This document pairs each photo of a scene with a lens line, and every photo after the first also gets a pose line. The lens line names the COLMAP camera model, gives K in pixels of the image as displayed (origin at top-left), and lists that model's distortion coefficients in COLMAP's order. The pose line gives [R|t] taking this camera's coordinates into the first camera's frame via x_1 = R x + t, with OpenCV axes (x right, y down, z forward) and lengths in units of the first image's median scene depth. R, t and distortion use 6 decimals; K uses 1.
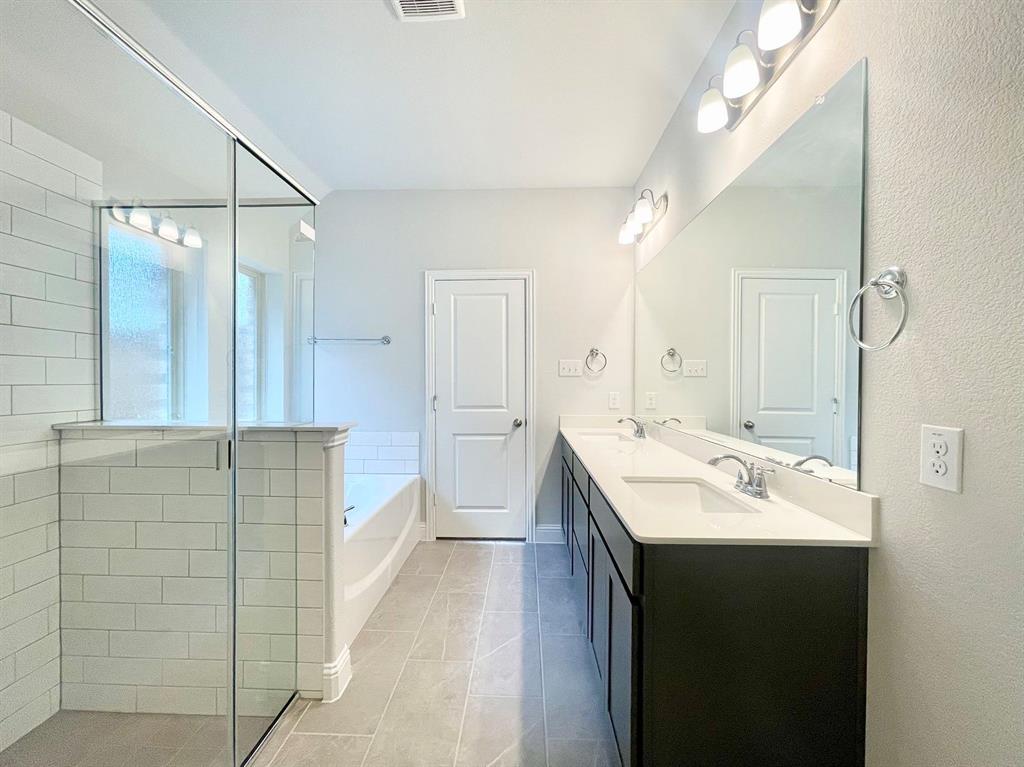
lens RADIAL K [[449.0, 0, 493.0], [0, 449.0, 382.4], [0, 0, 1]] dist [0.001524, 0.000037]
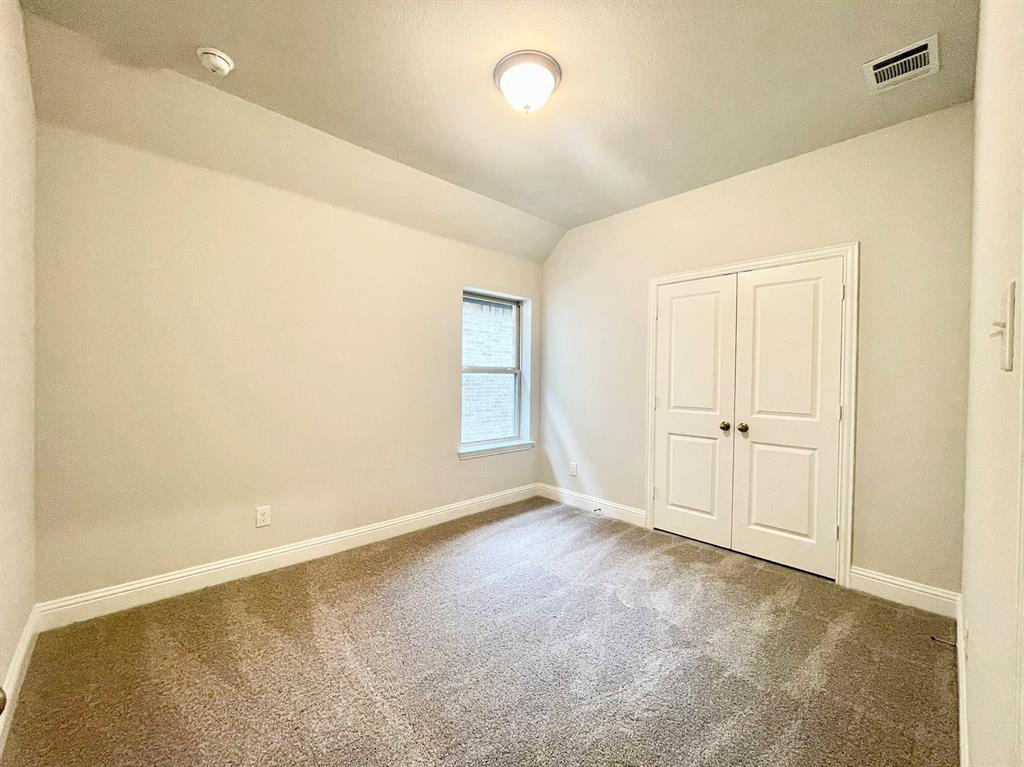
lens RADIAL K [[449.0, 0, 493.0], [0, 449.0, 382.4], [0, 0, 1]] dist [0.001524, 0.000037]
pose [[0.708531, 0.011744, -0.705582, 0.352112], [-0.013727, 0.999902, 0.002859, 0.001328], [0.705546, 0.007660, 0.708623, -0.014668]]
